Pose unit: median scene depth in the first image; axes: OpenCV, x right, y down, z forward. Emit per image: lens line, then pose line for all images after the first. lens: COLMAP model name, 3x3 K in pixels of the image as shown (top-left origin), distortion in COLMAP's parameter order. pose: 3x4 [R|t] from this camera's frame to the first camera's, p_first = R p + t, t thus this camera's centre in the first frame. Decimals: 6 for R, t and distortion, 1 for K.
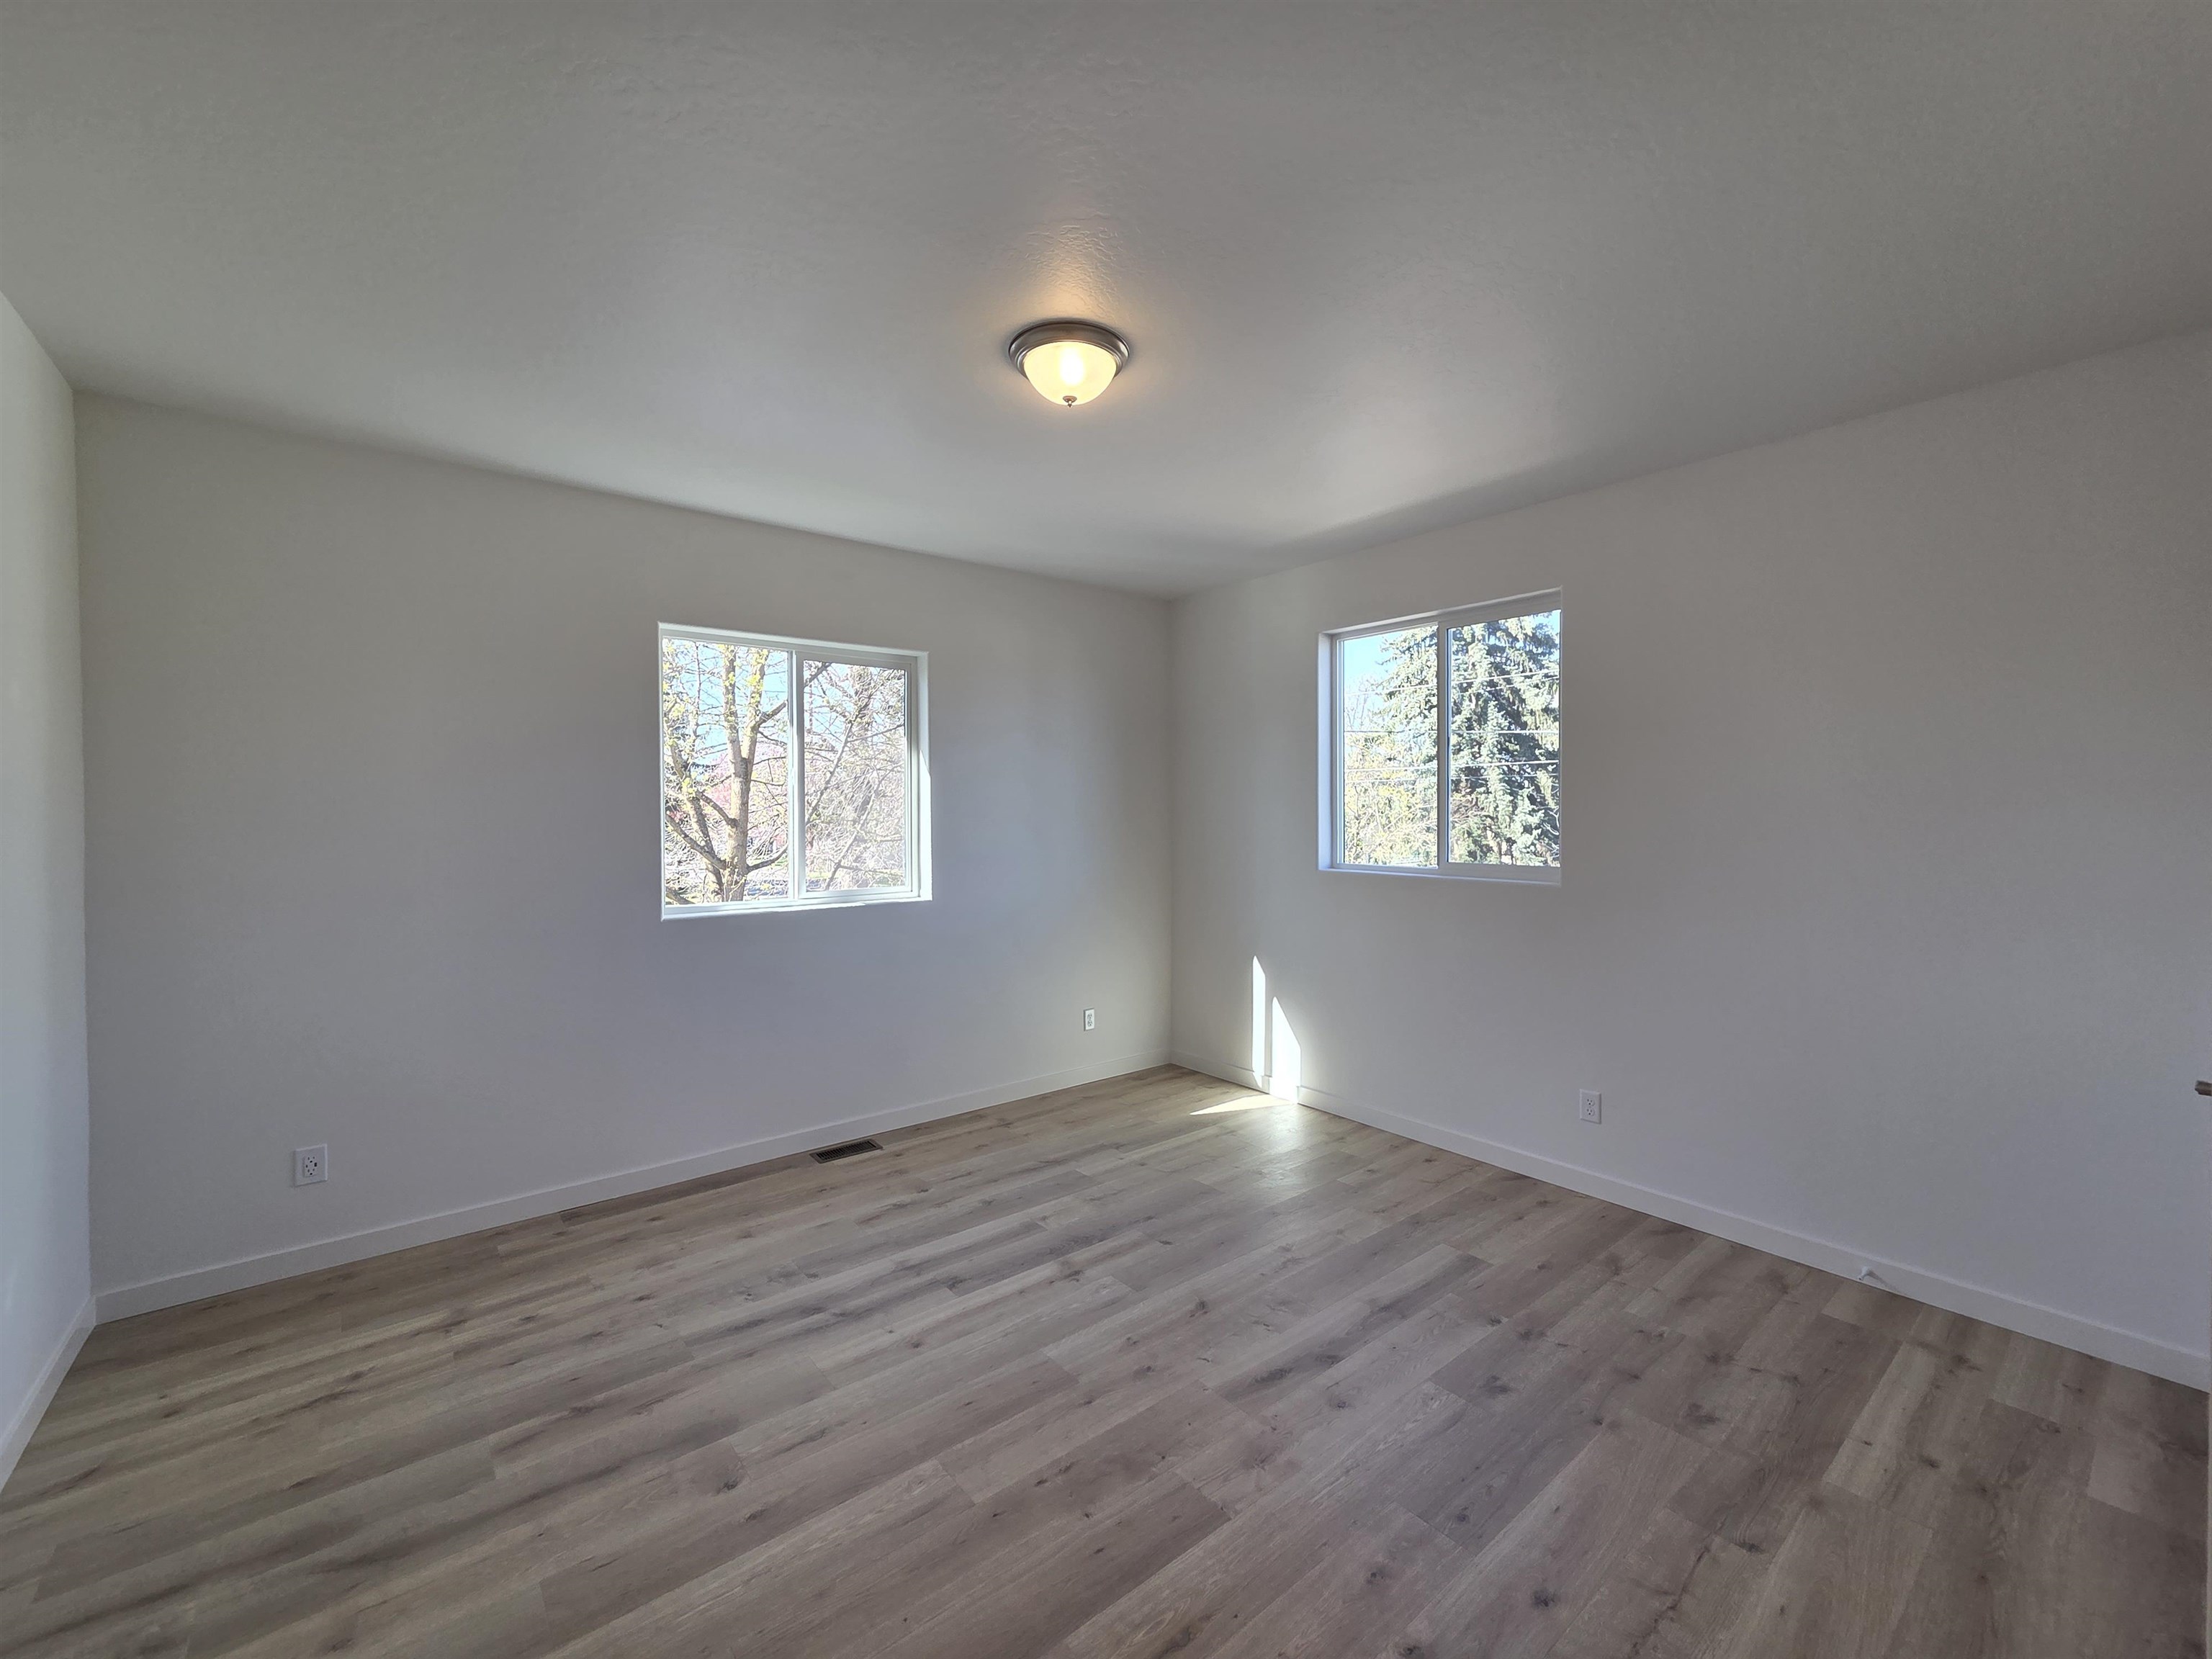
lens RADIAL K [[901.7, 0, 1100.0], [0, 901.7, 824.2], [0, 0, 1]] dist [0.002988, -0.000212]
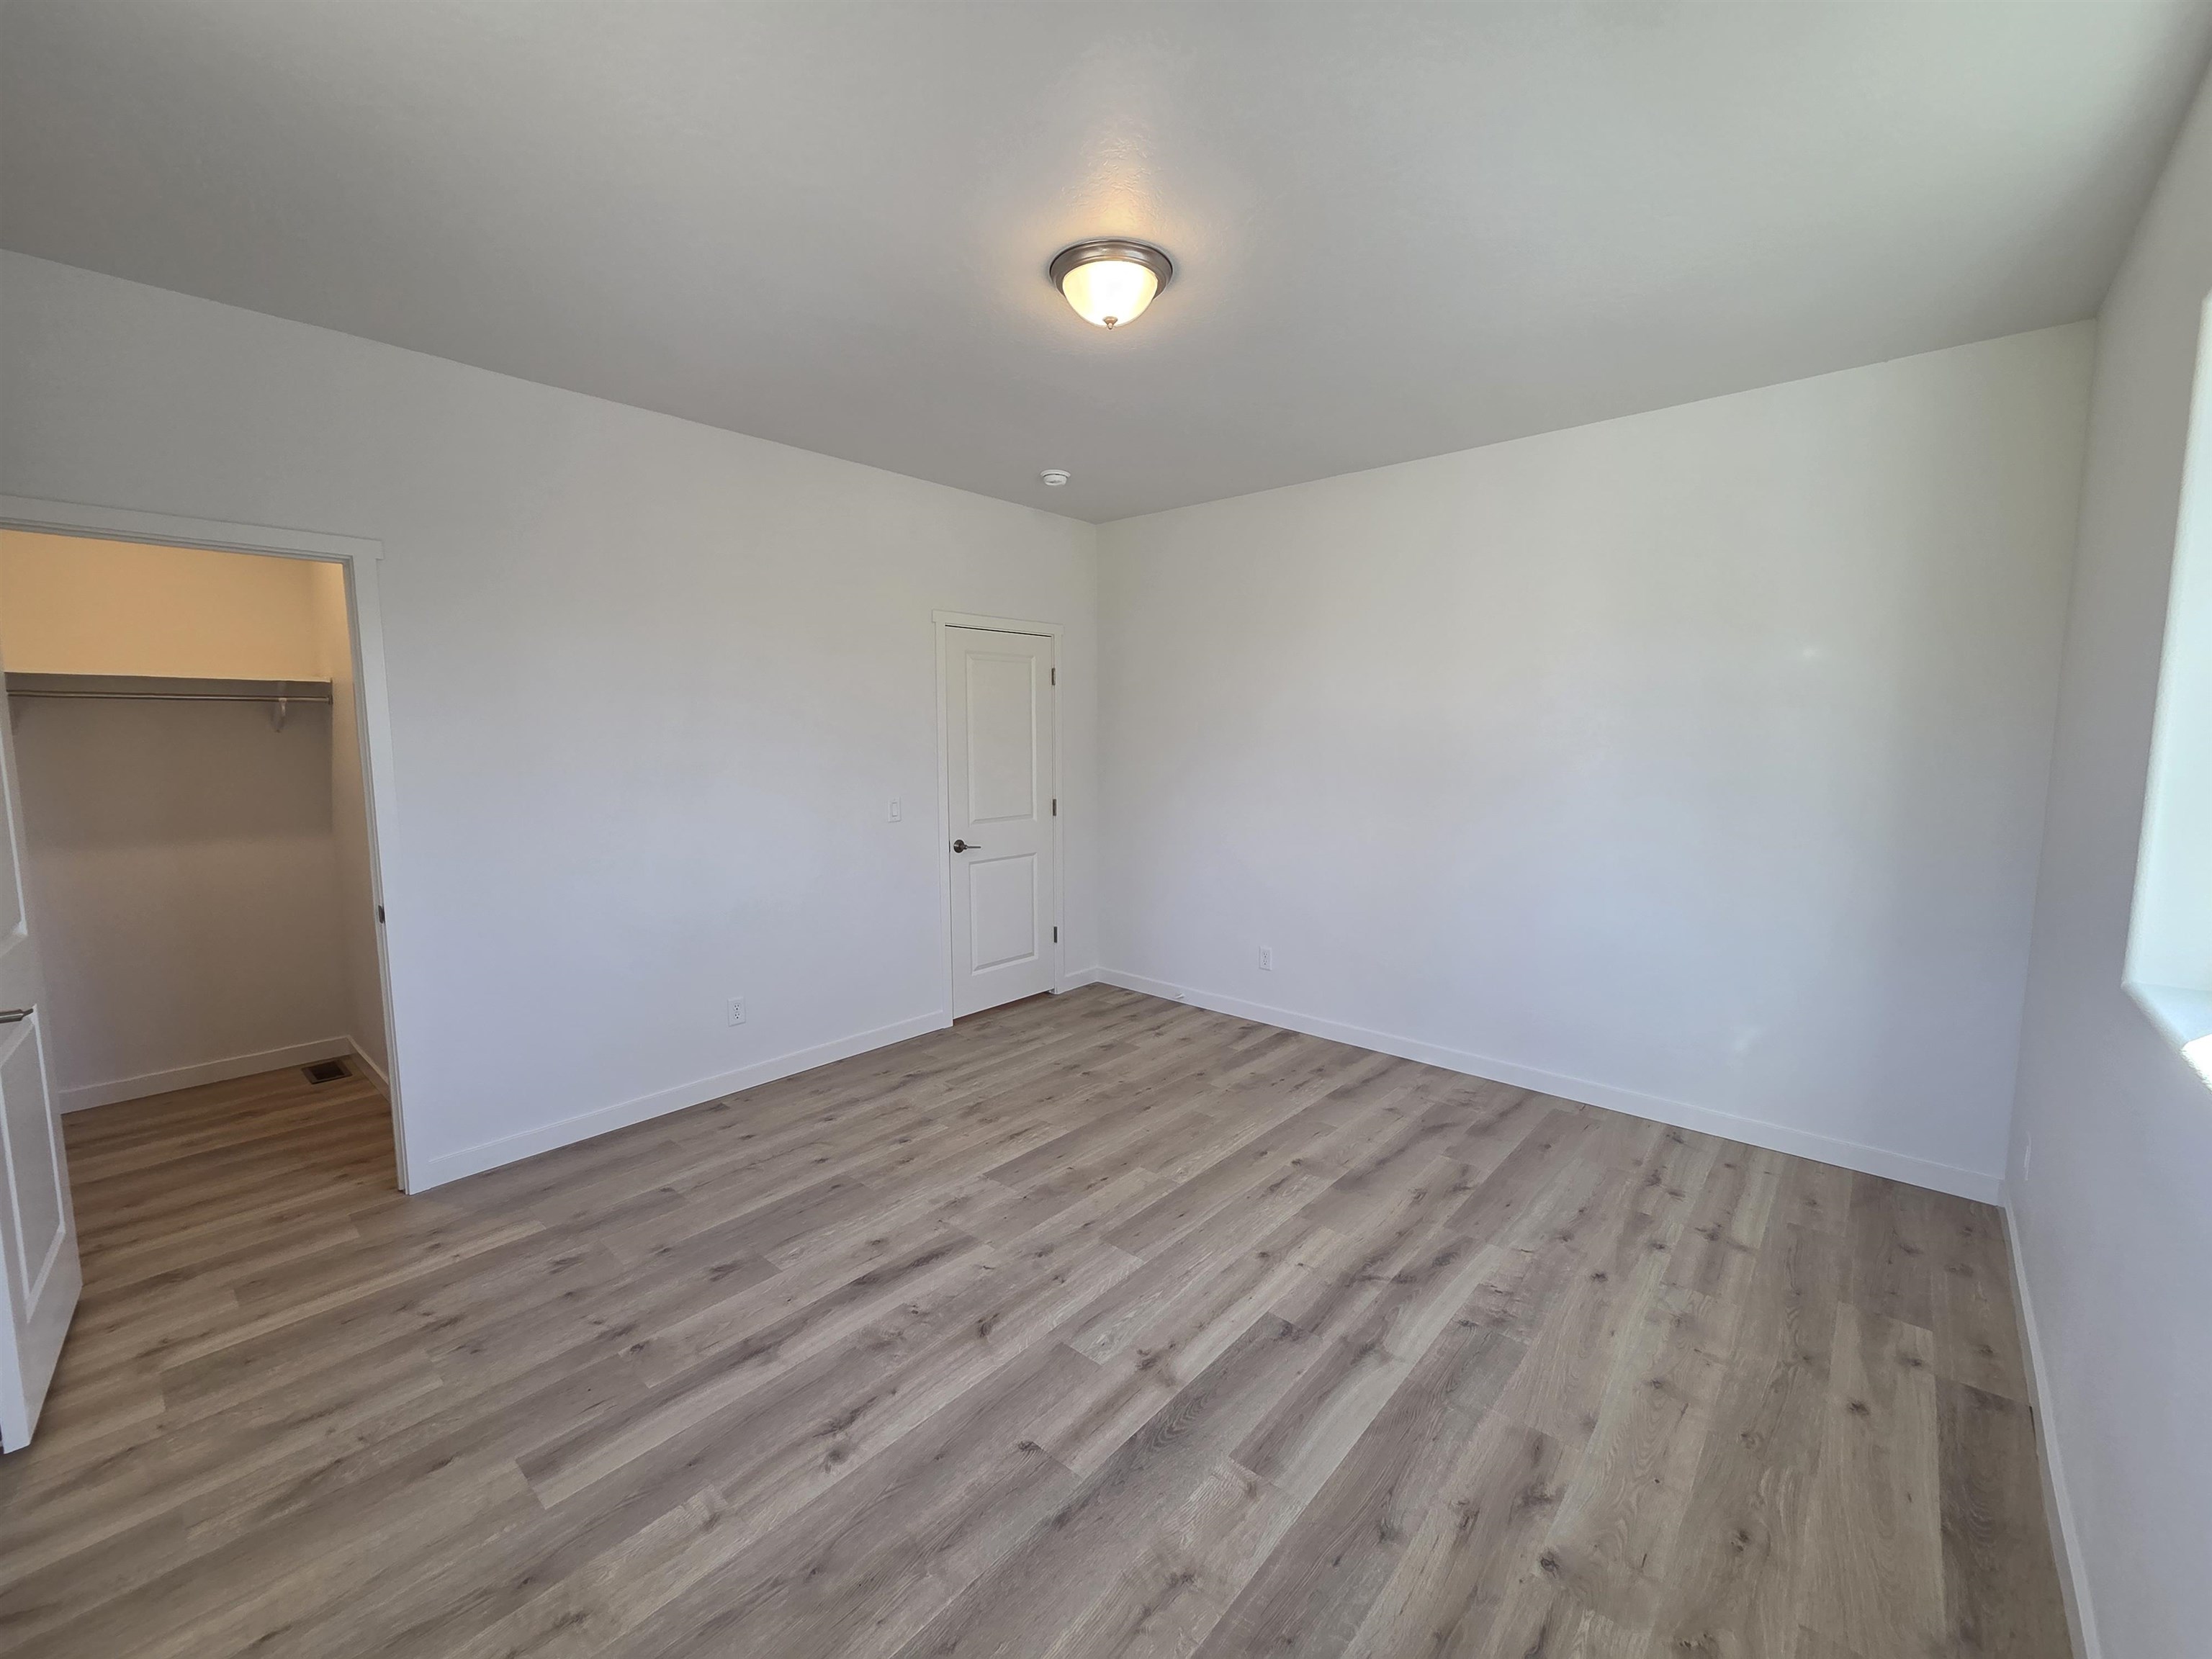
lens RADIAL K [[901.7, 0, 1100.0], [0, 901.7, 824.2], [0, 0, 1]] dist [0.002988, -0.000212]
pose [[-0.985766, 0.021435, -0.166753, 0.149928], [0.000910, 0.992505, 0.122200, -0.045832], [0.168123, 0.120309, -0.978397, 1.970580]]
